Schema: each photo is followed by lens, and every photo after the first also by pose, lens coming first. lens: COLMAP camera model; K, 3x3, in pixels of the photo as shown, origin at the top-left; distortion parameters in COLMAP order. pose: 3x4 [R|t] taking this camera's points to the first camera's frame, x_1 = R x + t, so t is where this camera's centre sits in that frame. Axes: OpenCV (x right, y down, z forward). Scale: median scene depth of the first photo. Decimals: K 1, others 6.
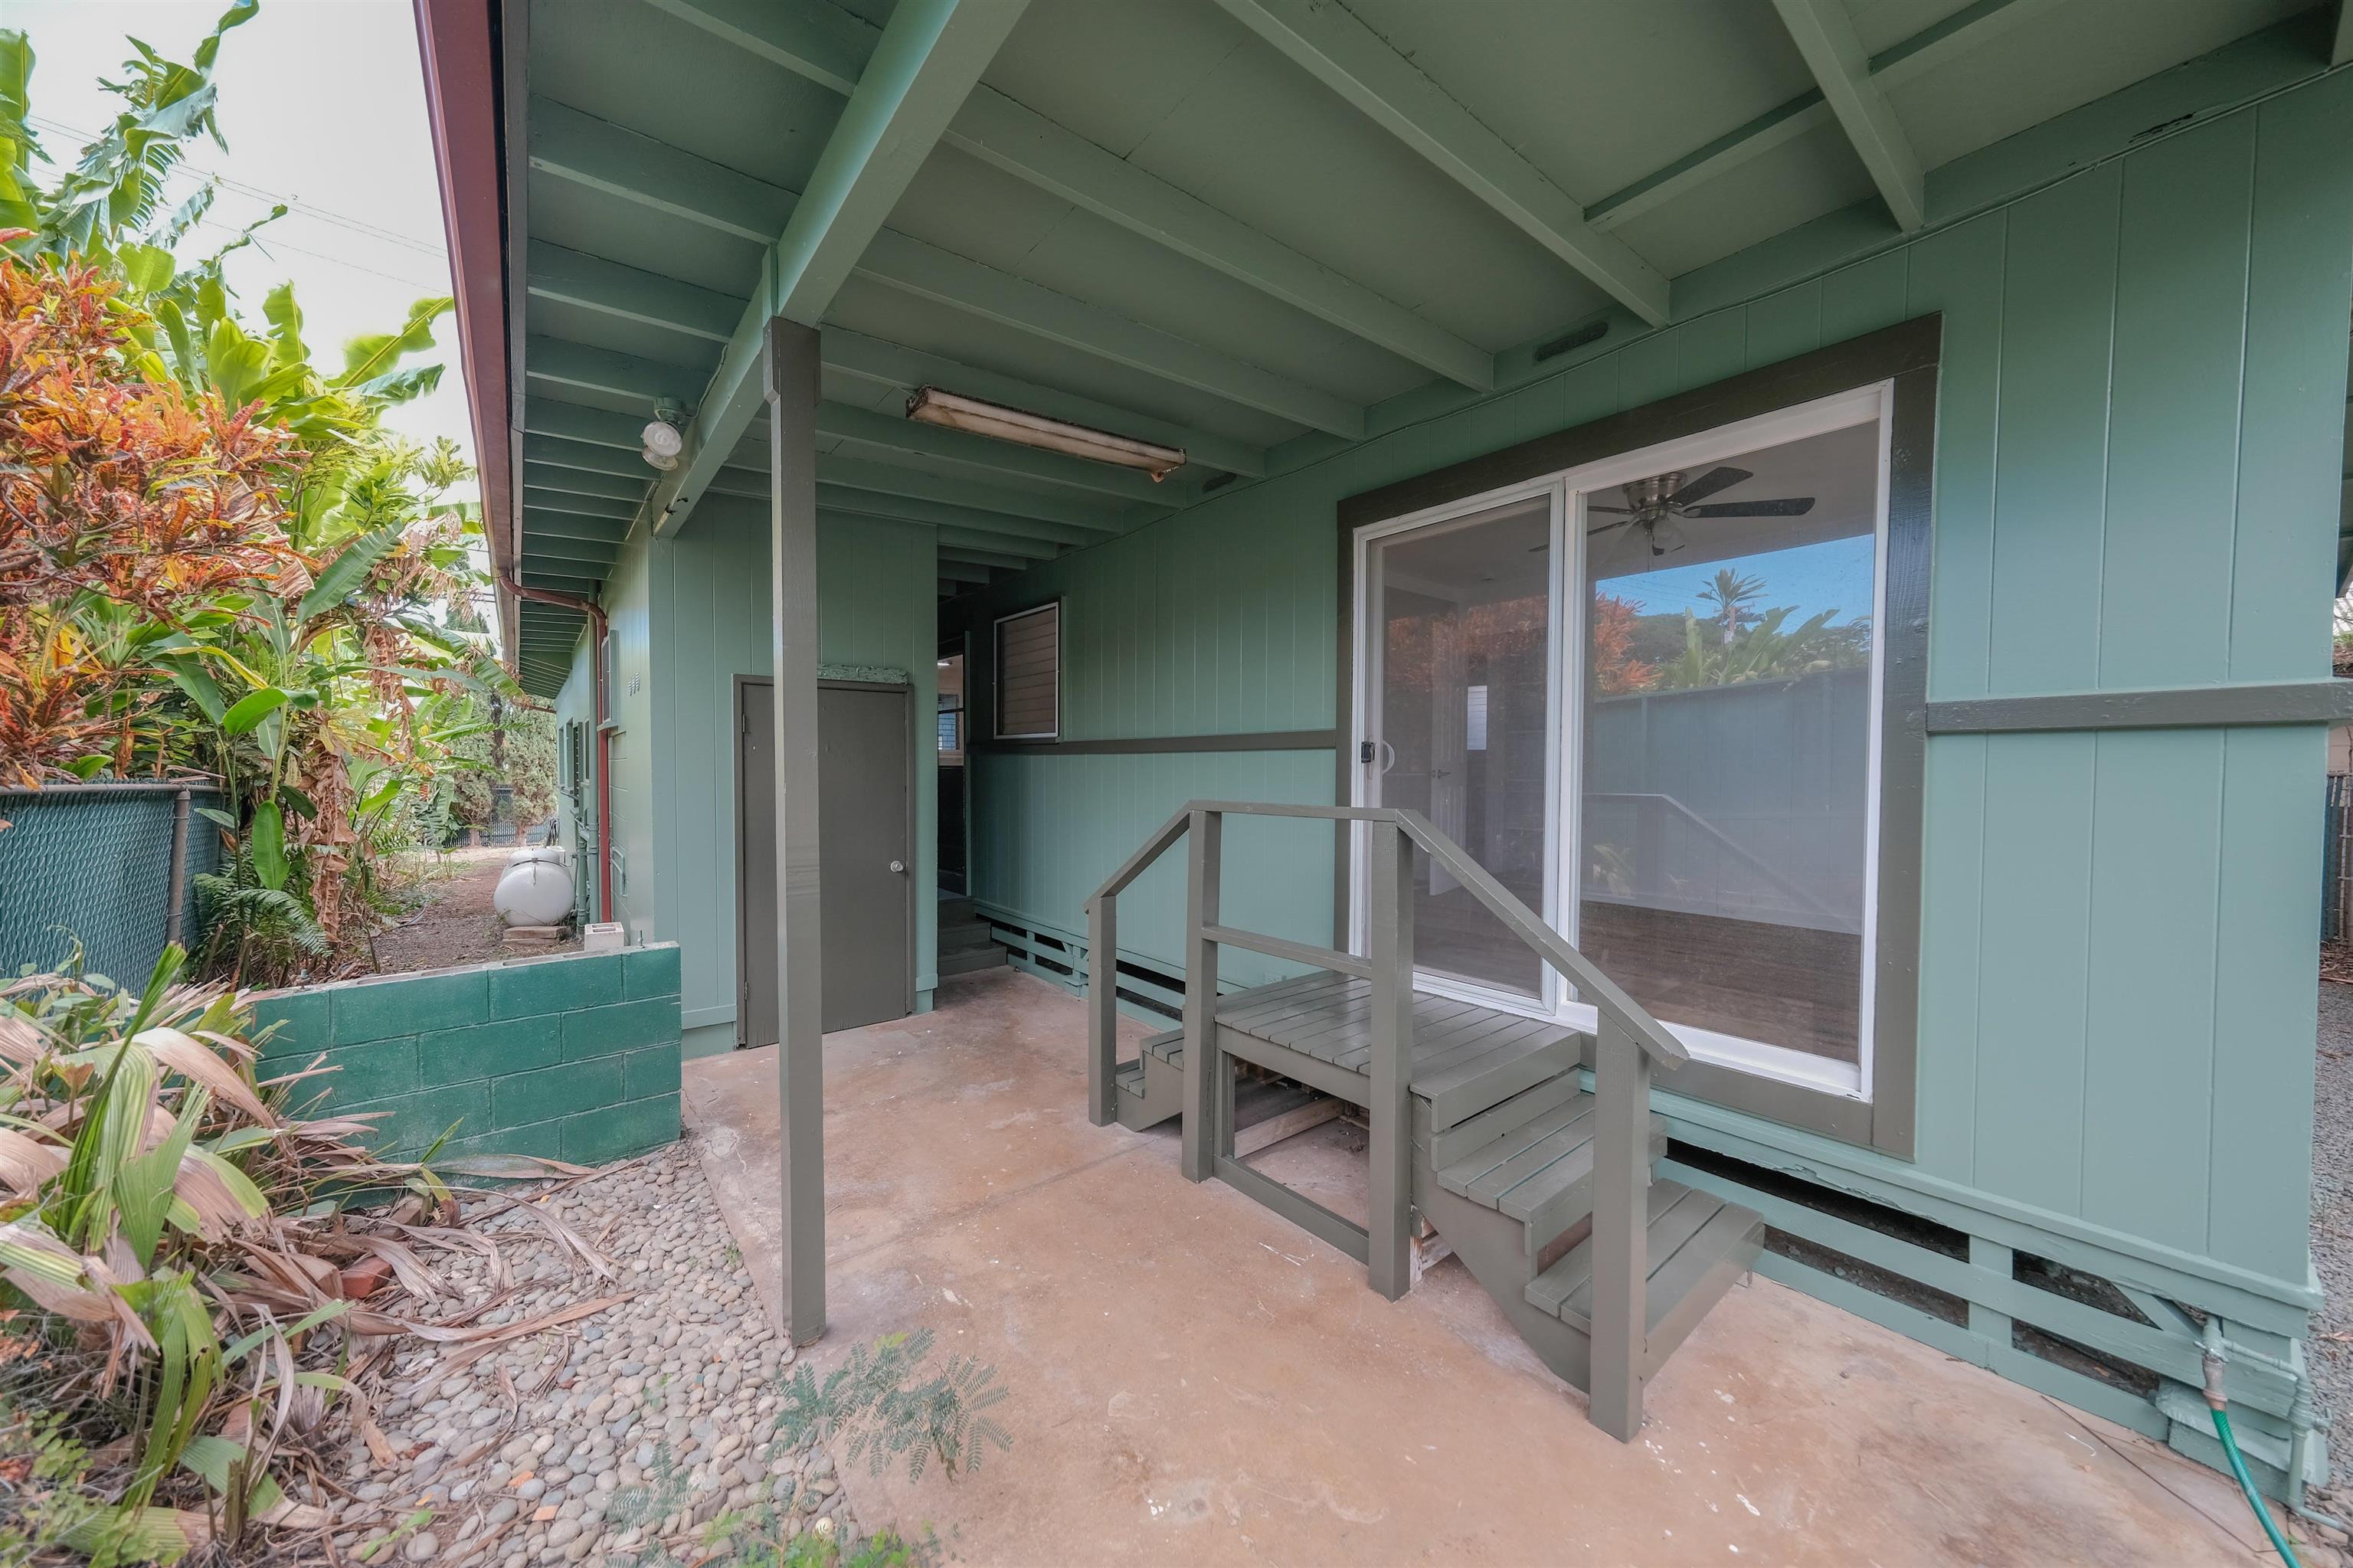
lens RADIAL K [[832.7, 0, 1164.4], [0, 832.7, 785.6], [0, 0, 1]] dist [-0.007133, 0.005224]
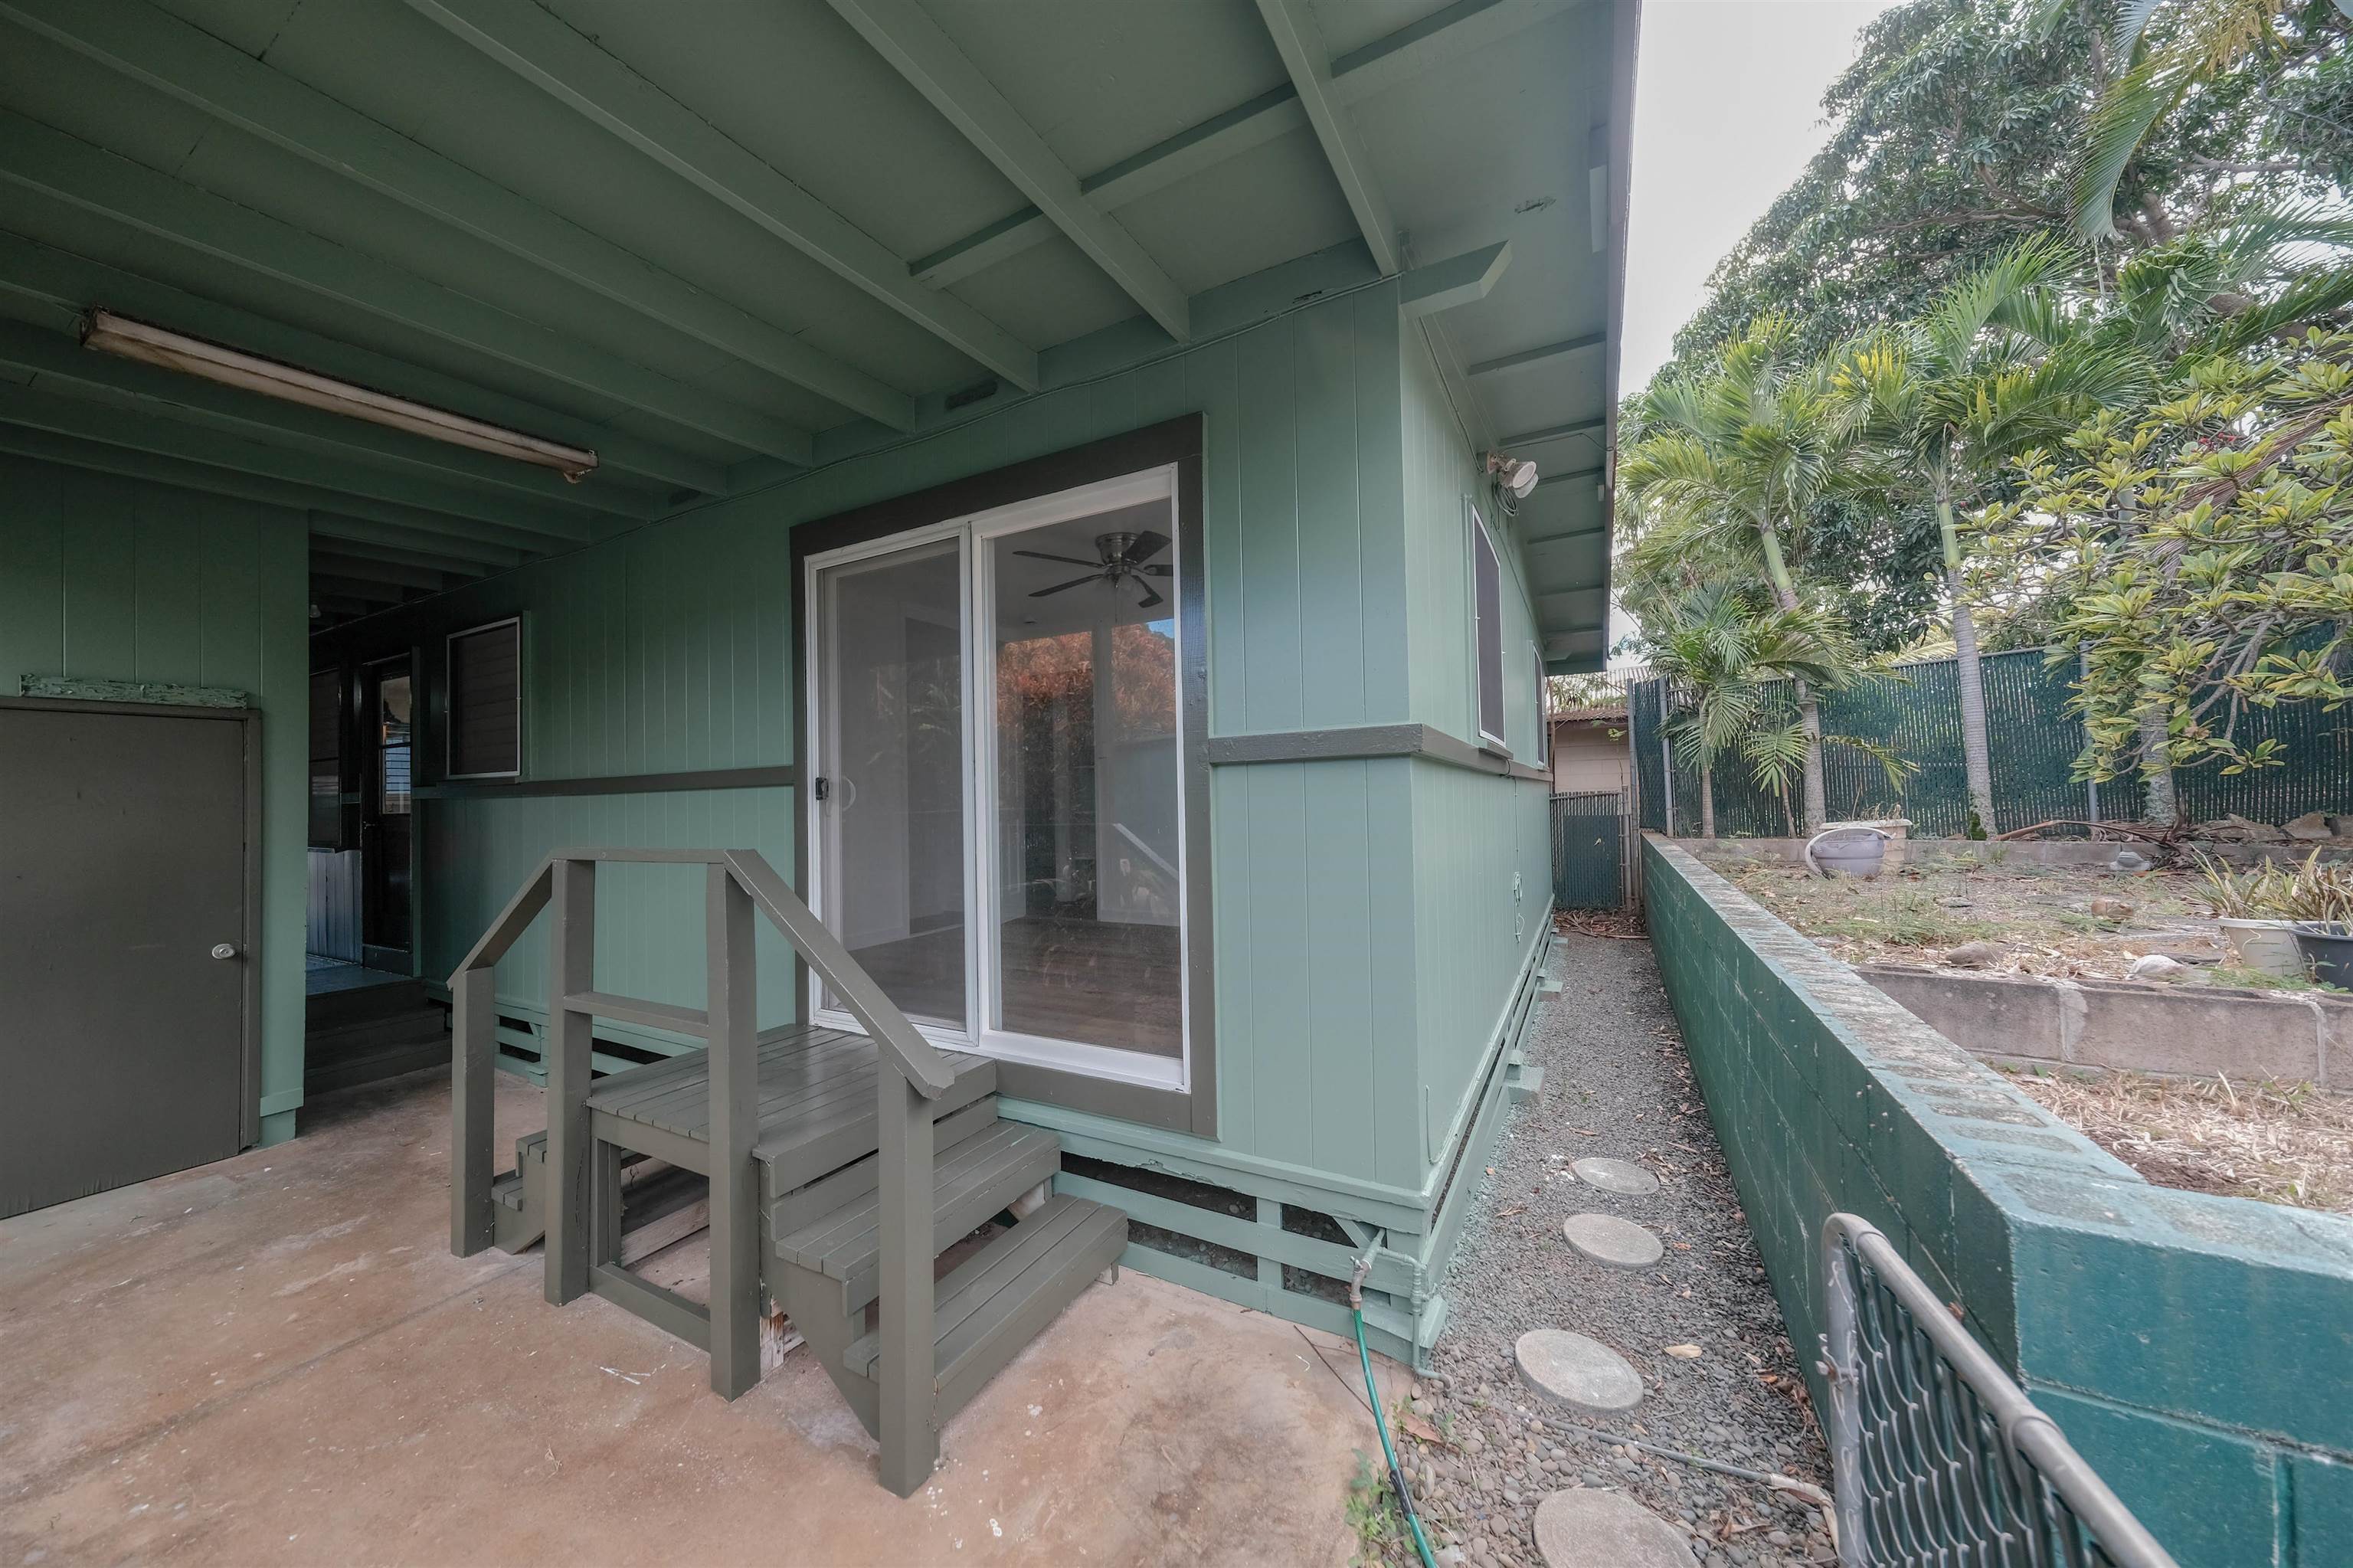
lens RADIAL K [[816.7, 0, 1176.5], [0, 816.7, 784.0], [0, 0, 1]] dist [0.003022, 0.000425]
pose [[0.923286, -0.015462, 0.383803, 0.312010], [0.032807, 0.998713, -0.038688, 0.004514], [-0.382710, 0.048311, 0.922604, -0.026217]]
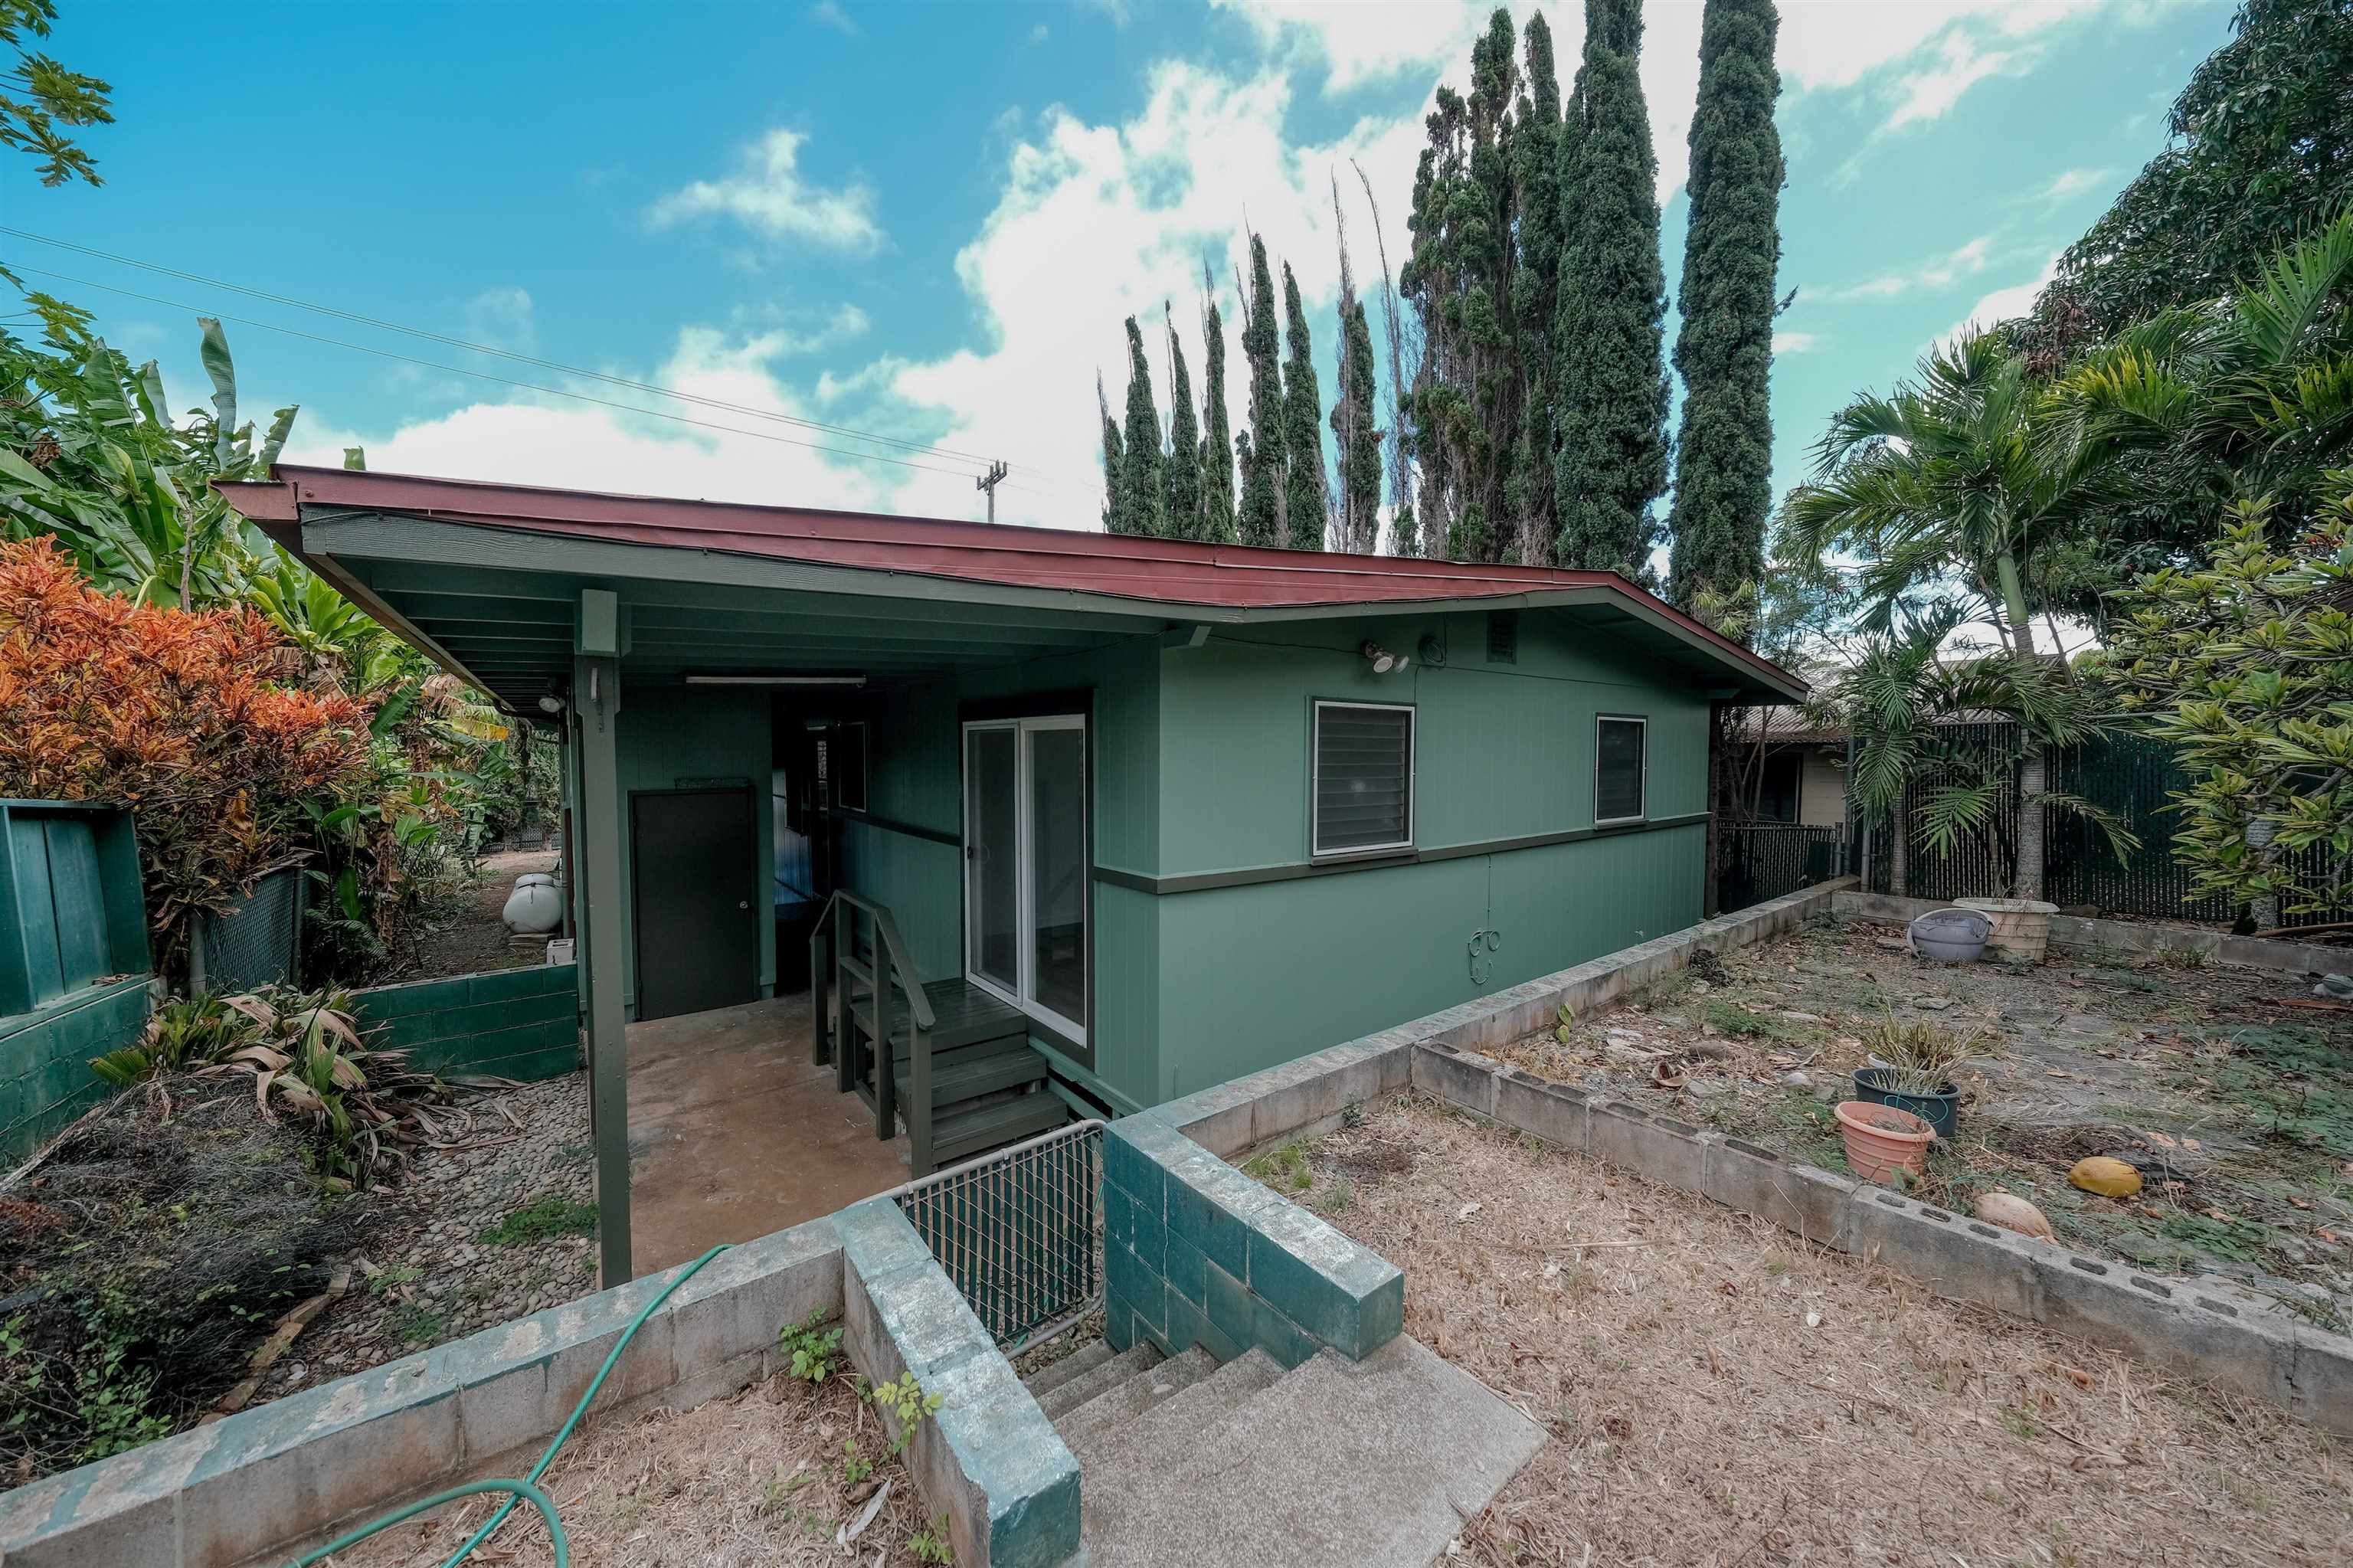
lens RADIAL K [[844.4, 0, 1176.5], [0, 844.4, 784.0], [0, 0, 1]] dist [0.007180, 0.000116]
pose [[0.999312, -0.001936, -0.037046, 0.885732], [0.002730, 0.999768, 0.021381, -0.261795], [0.036996, -0.021467, 0.999085, -0.880446]]
